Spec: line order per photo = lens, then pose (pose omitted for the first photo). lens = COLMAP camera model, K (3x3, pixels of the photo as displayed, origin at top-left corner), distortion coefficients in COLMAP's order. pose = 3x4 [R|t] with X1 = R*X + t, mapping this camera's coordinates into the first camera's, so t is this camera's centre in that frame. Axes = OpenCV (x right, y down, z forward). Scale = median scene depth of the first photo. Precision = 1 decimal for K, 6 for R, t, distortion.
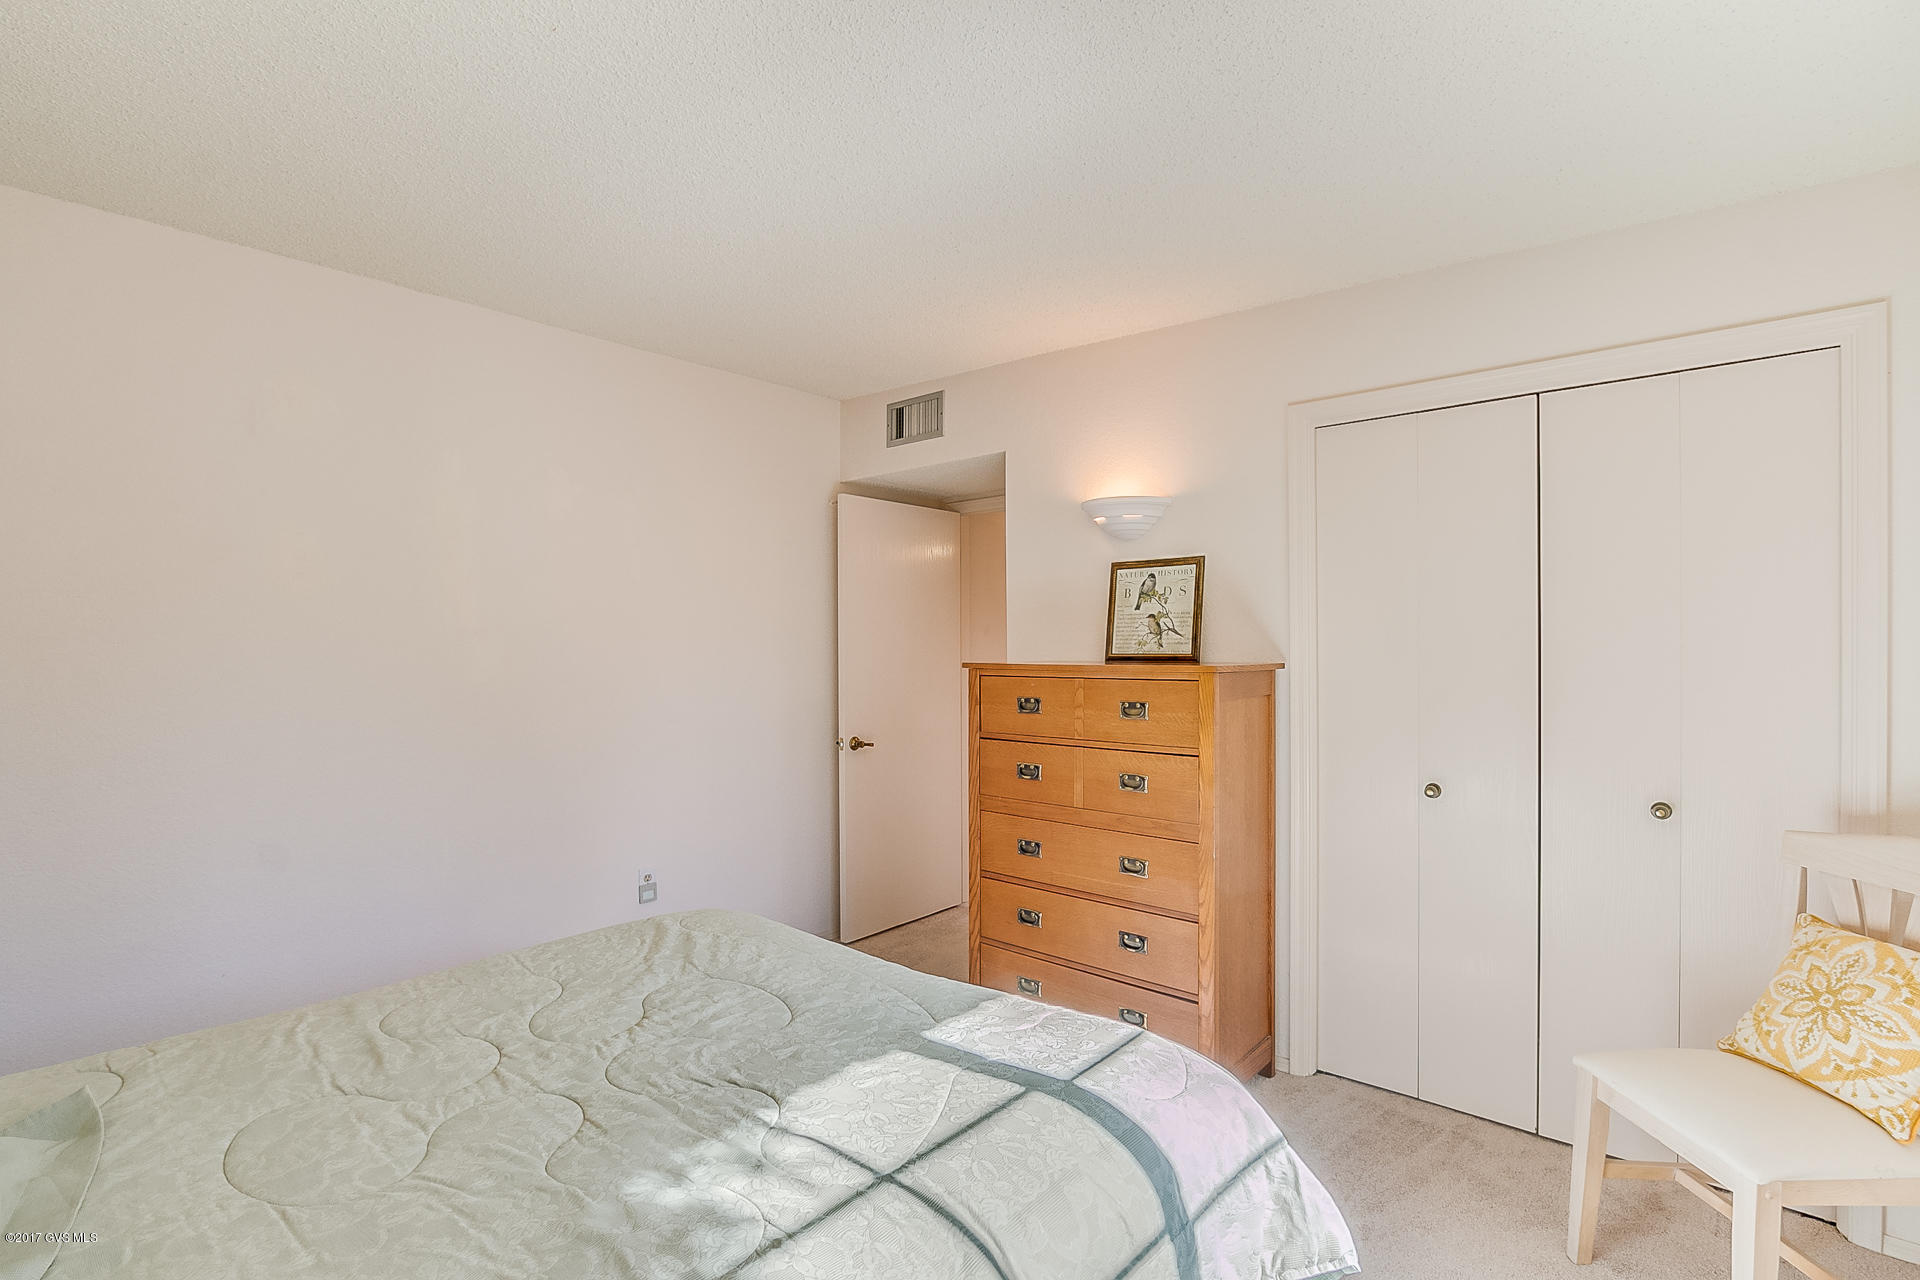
lens RADIAL K [[904.4, 0, 962.3], [0, 904.4, 642.7], [0, 0, 1]] dist [-0.021854, 0.003271]
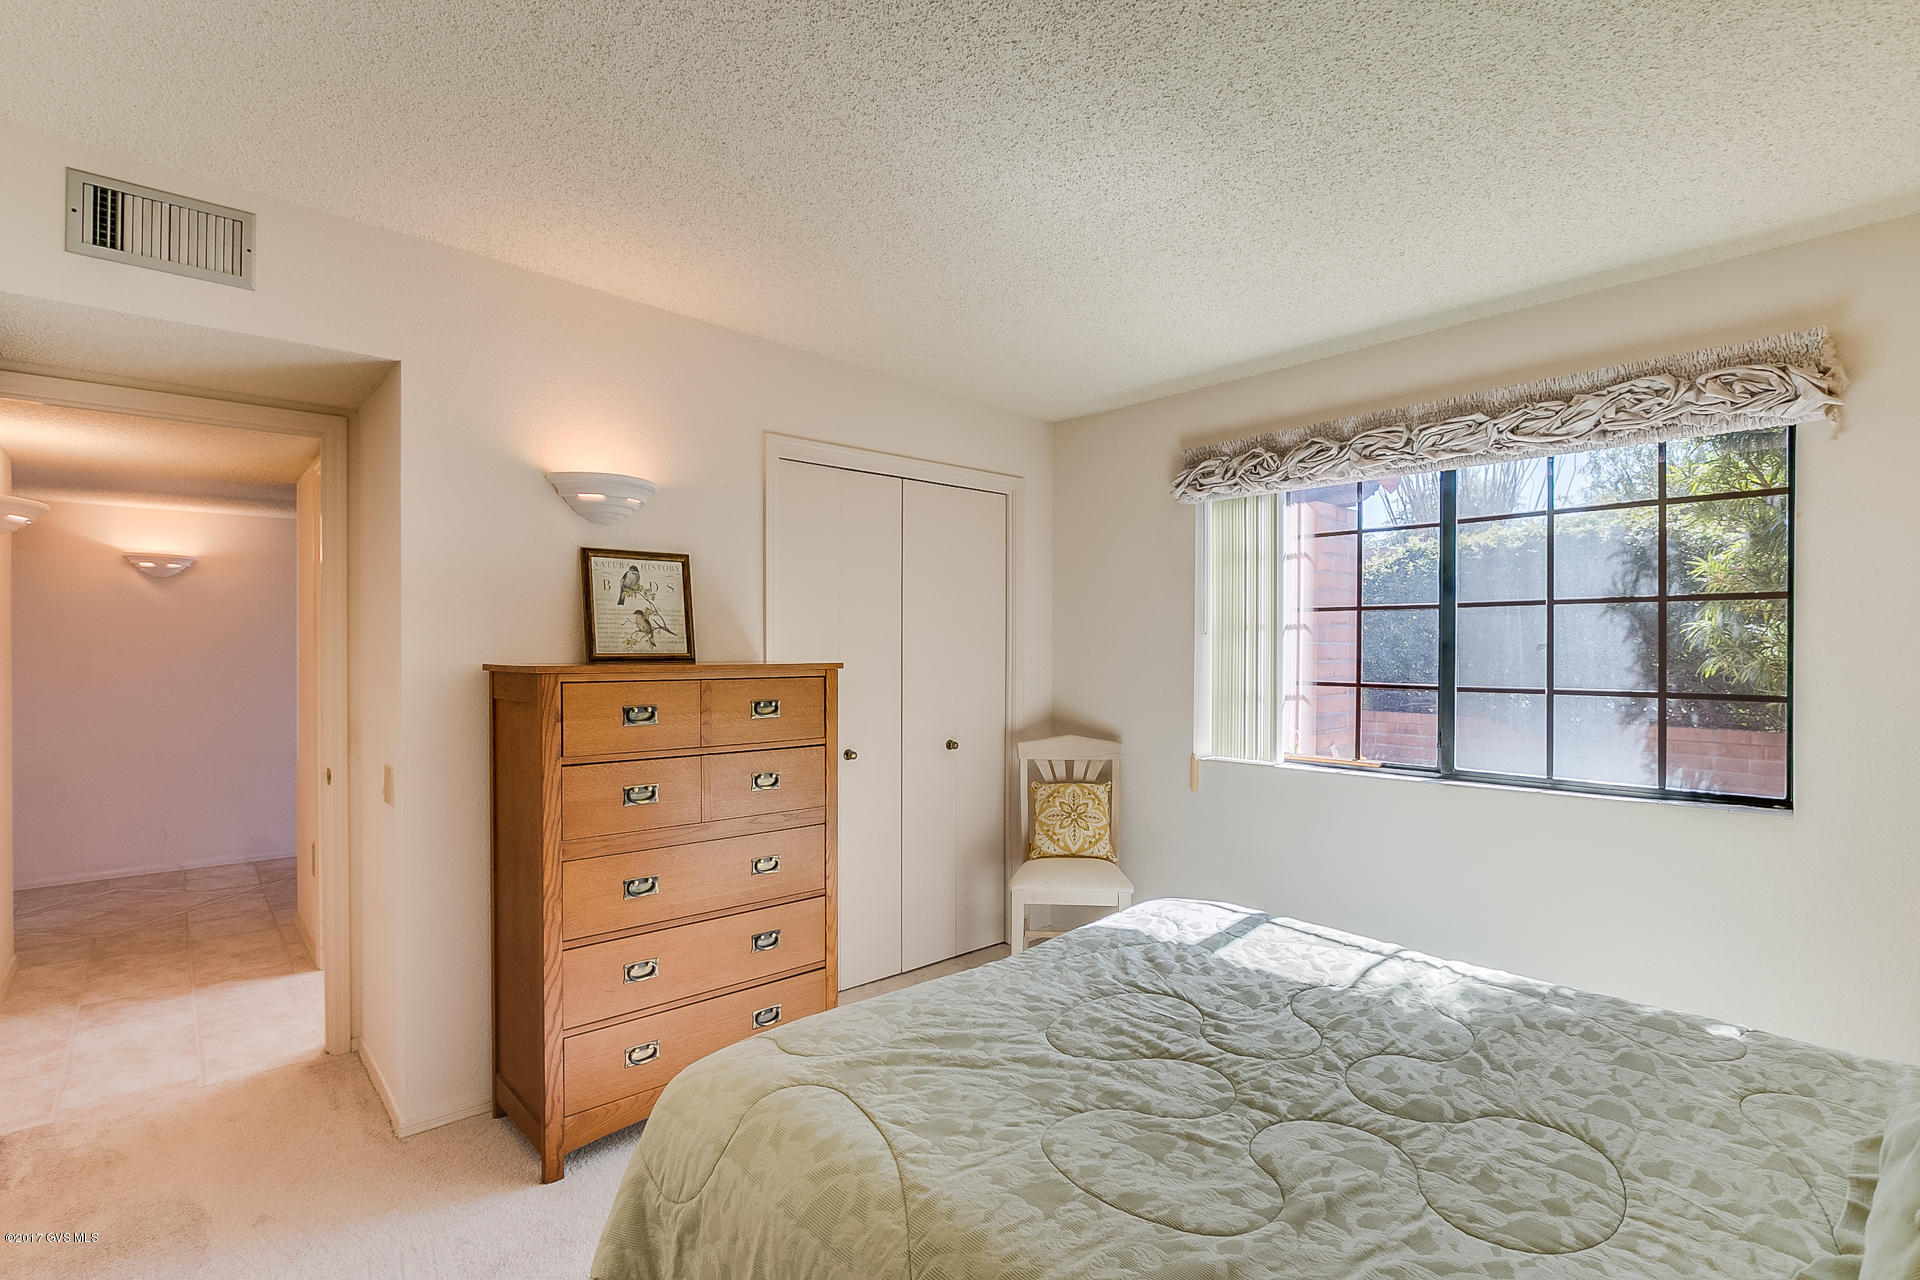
lens RADIAL K [[904.4, 0, 945.7], [0, 904.4, 649.6], [0, 0, 1]] dist [-0.021854, 0.003271]
pose [[0.127643, 0.000263, 0.991820, -0.669561], [-0.006229, 0.999980, 0.000536, 0.006028], [-0.991801, -0.006246, 0.127643, 0.578434]]
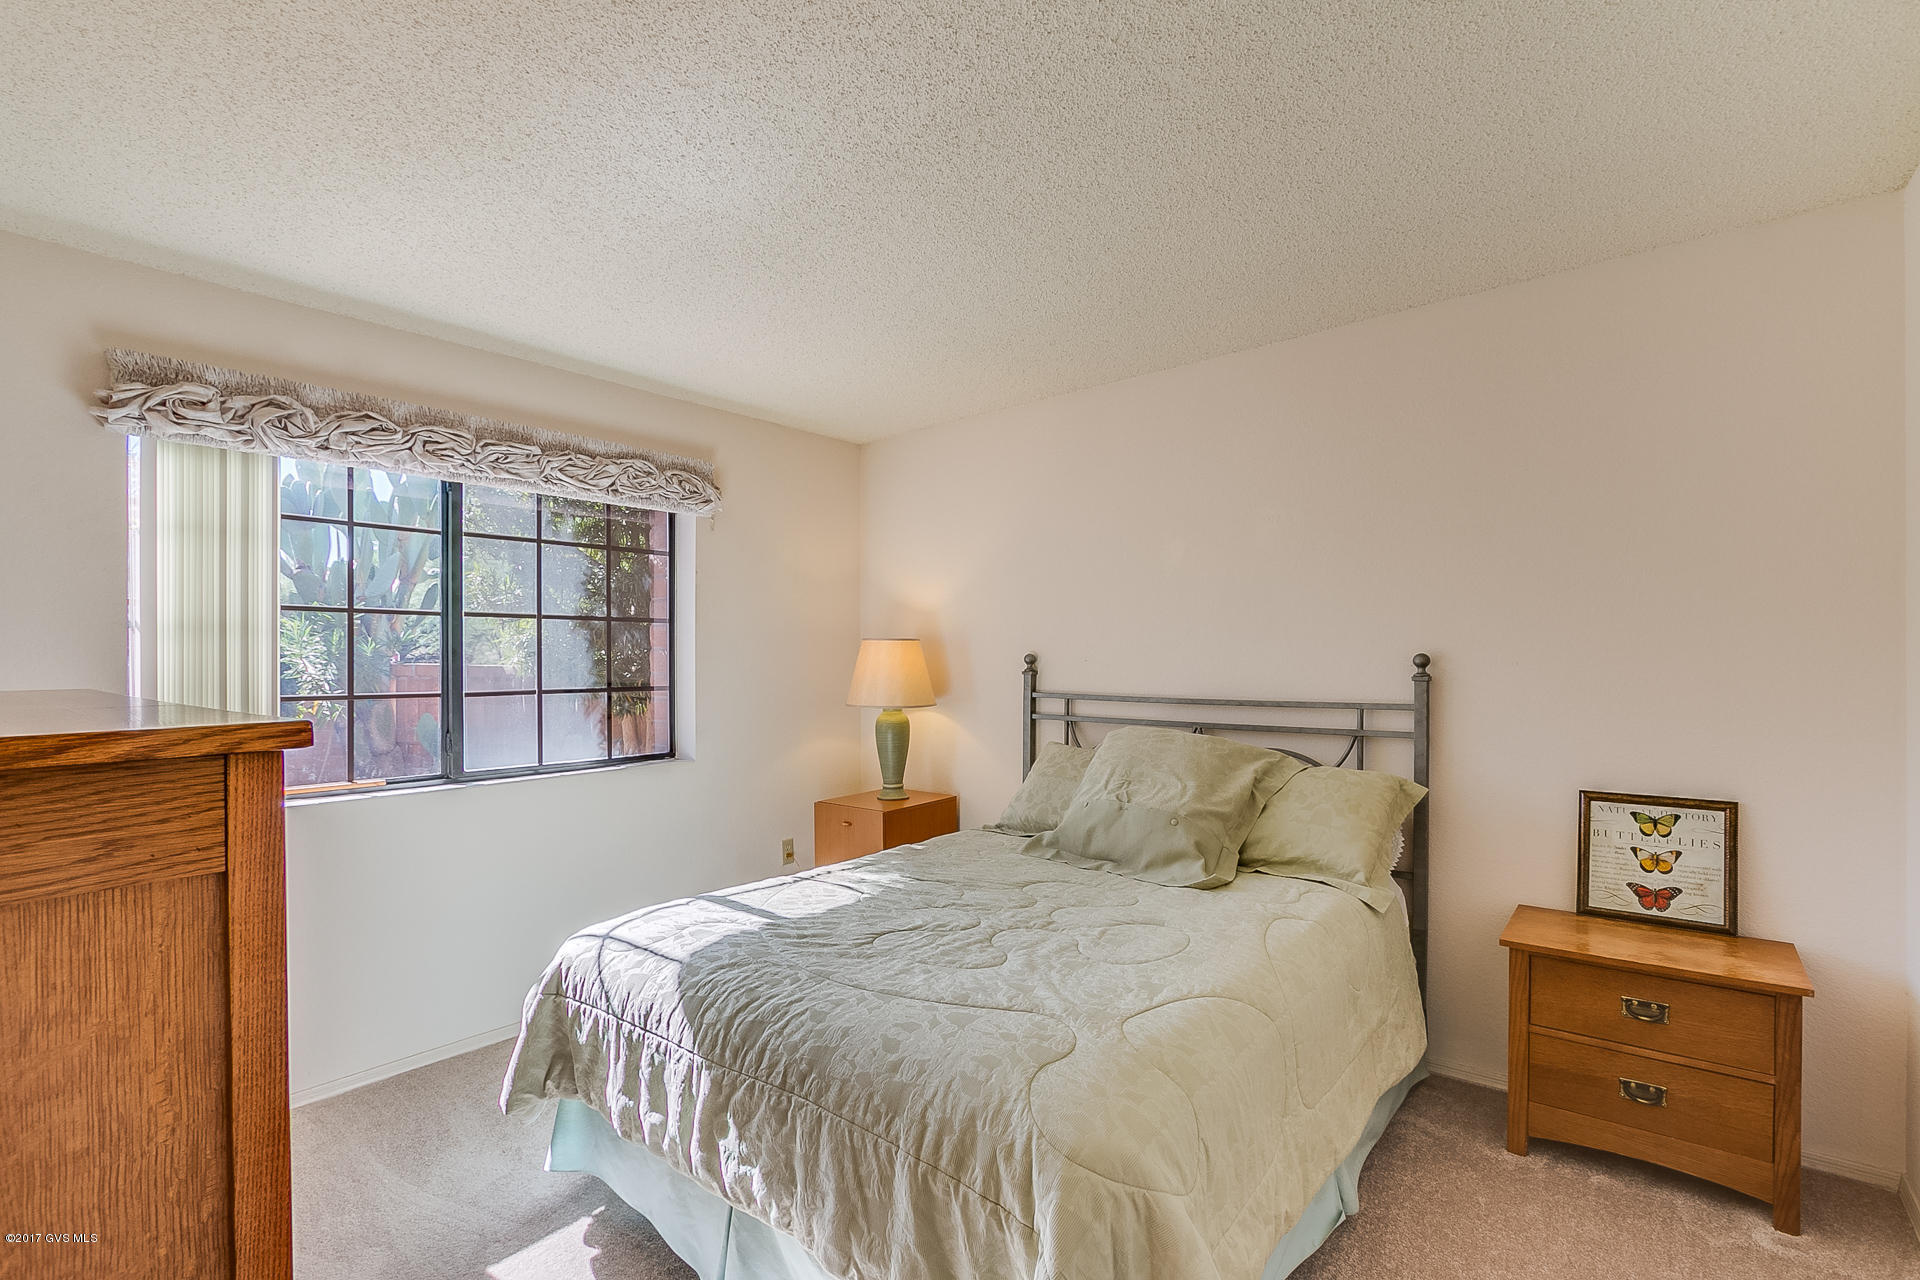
lens RADIAL K [[904.4, 0, 943.0], [0, 904.4, 651.6], [0, 0, 1]] dist [-0.021854, 0.003271]
pose [[-0.999040, 0.004165, -0.043600, -0.125704], [0.004645, 0.999930, -0.010907, 0.010745], [0.043552, -0.011099, -0.998990, 1.193116]]
